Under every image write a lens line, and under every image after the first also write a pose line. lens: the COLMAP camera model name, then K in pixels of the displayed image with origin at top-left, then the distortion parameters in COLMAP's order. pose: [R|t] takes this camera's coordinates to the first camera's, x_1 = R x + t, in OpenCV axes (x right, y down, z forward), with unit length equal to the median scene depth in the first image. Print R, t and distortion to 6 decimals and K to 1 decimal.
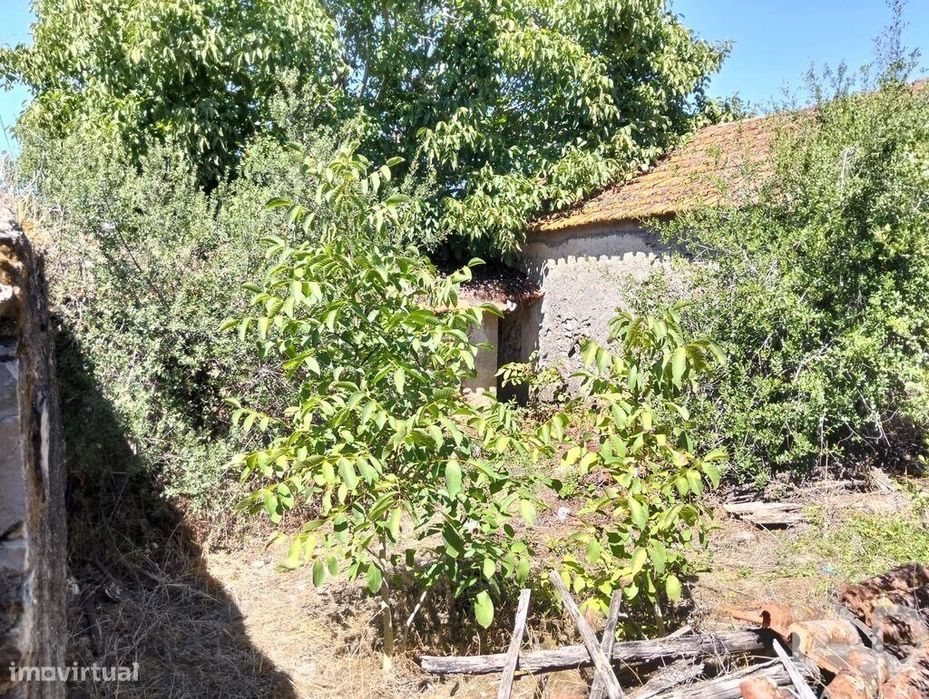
lens RADIAL K [[749.7, 0, 464.5], [0, 749.7, 349.5], [0, 0, 1]] dist [0.107752, -0.290087]
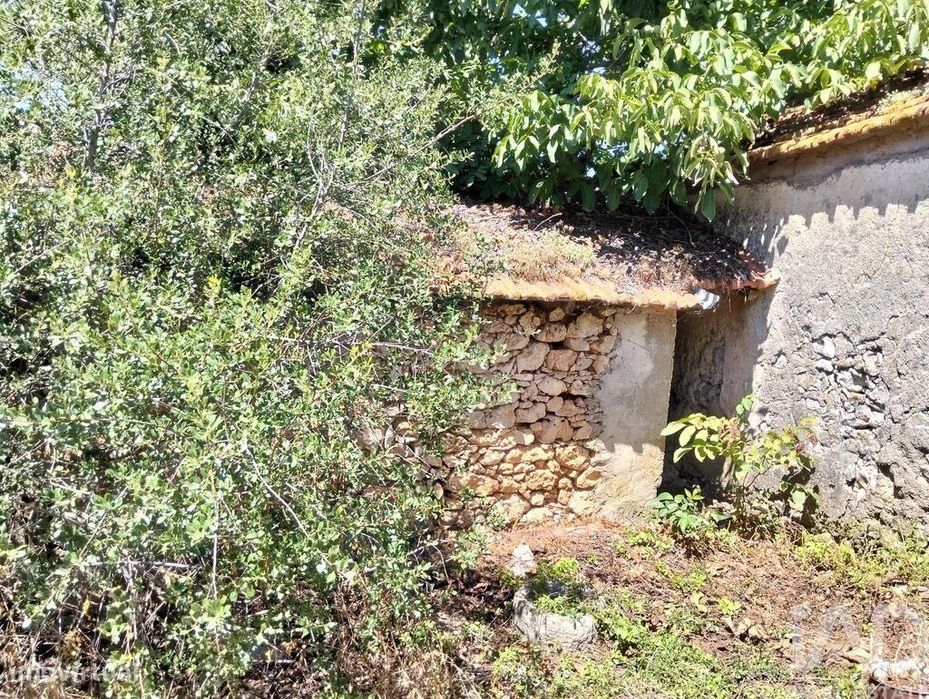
lens RADIAL K [[729.4, 0, 464.5], [0, 729.4, 349.5], [0, 0, 1]] dist [0.035440, -0.116029]
pose [[0.962143, 0.077024, -0.261433, 0.037808], [-0.078198, 0.996920, 0.005927, -0.015611], [0.261085, 0.014741, 0.965203, 0.495750]]
